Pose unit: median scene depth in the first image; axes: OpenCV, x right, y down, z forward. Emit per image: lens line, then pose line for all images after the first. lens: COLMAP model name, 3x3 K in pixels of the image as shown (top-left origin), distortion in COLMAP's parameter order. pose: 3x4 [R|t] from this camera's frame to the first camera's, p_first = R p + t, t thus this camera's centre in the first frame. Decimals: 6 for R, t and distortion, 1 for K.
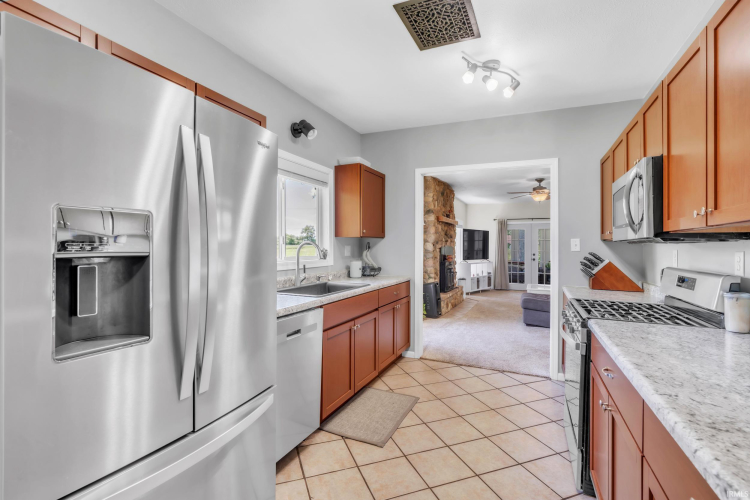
lens RADIAL K [[341.3, 0, 379.4], [0, 341.3, 247.3], [0, 0, 1]] dist [-0.015364, -0.000261]
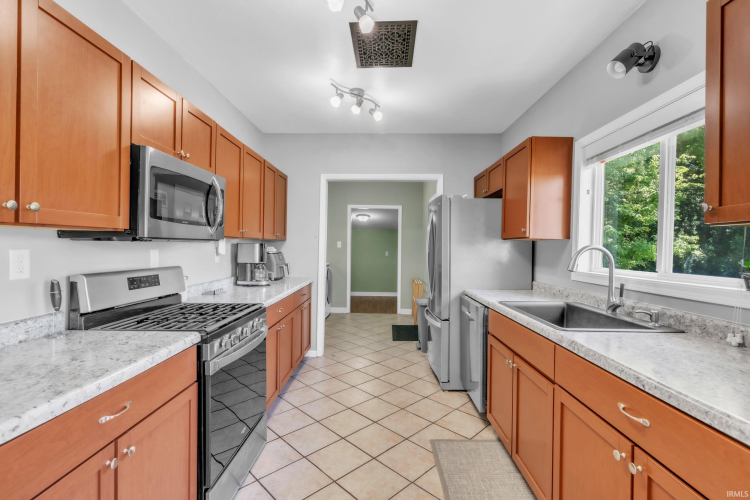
lens RADIAL K [[341.3, 0, 374.9], [0, 341.3, 249.1], [0, 0, 1]] dist [-0.015364, -0.000261]
pose [[-0.917151, -0.012383, -0.398347, 0.371771], [-0.017130, 0.999818, 0.008358, -0.007483], [0.398171, 0.014489, -0.917197, 1.182088]]
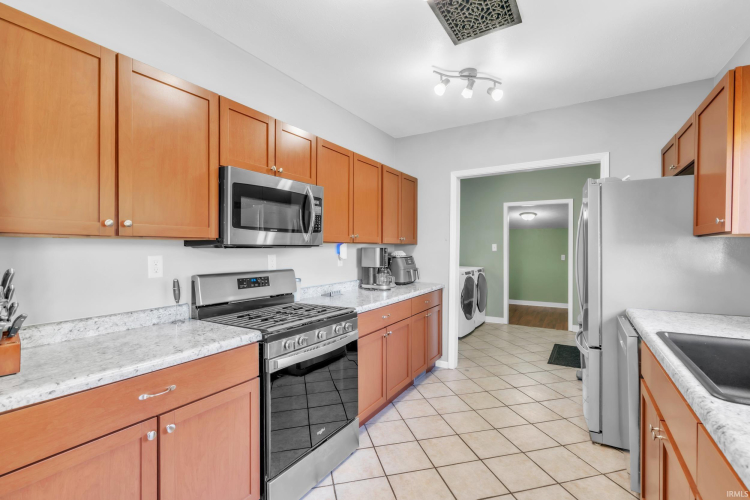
lens RADIAL K [[341.3, 0, 372.6], [0, 341.3, 250.8], [0, 0, 1]] dist [-0.015364, -0.000261]
pose [[-0.992209, -0.004299, 0.124507, 0.187805], [-0.003197, 0.999954, 0.009050, -0.009986], [-0.124540, 0.008582, -0.992177, 1.141982]]
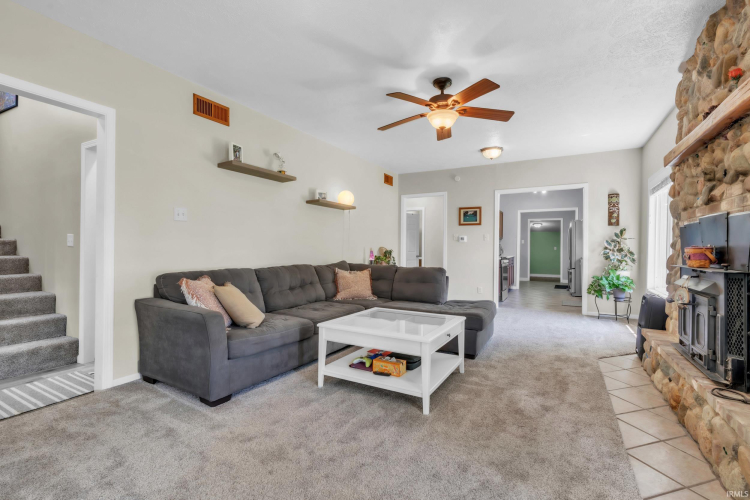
lens RADIAL K [[341.3, 0, 374.9], [0, 341.3, 249.3], [0, 0, 1]] dist [-0.015364, -0.000261]
pose [[-0.997493, -0.010191, 0.070021, 1.021327], [-0.009475, 0.999899, 0.010554, 0.041516], [-0.070122, 0.009865, -0.997490, 2.822171]]
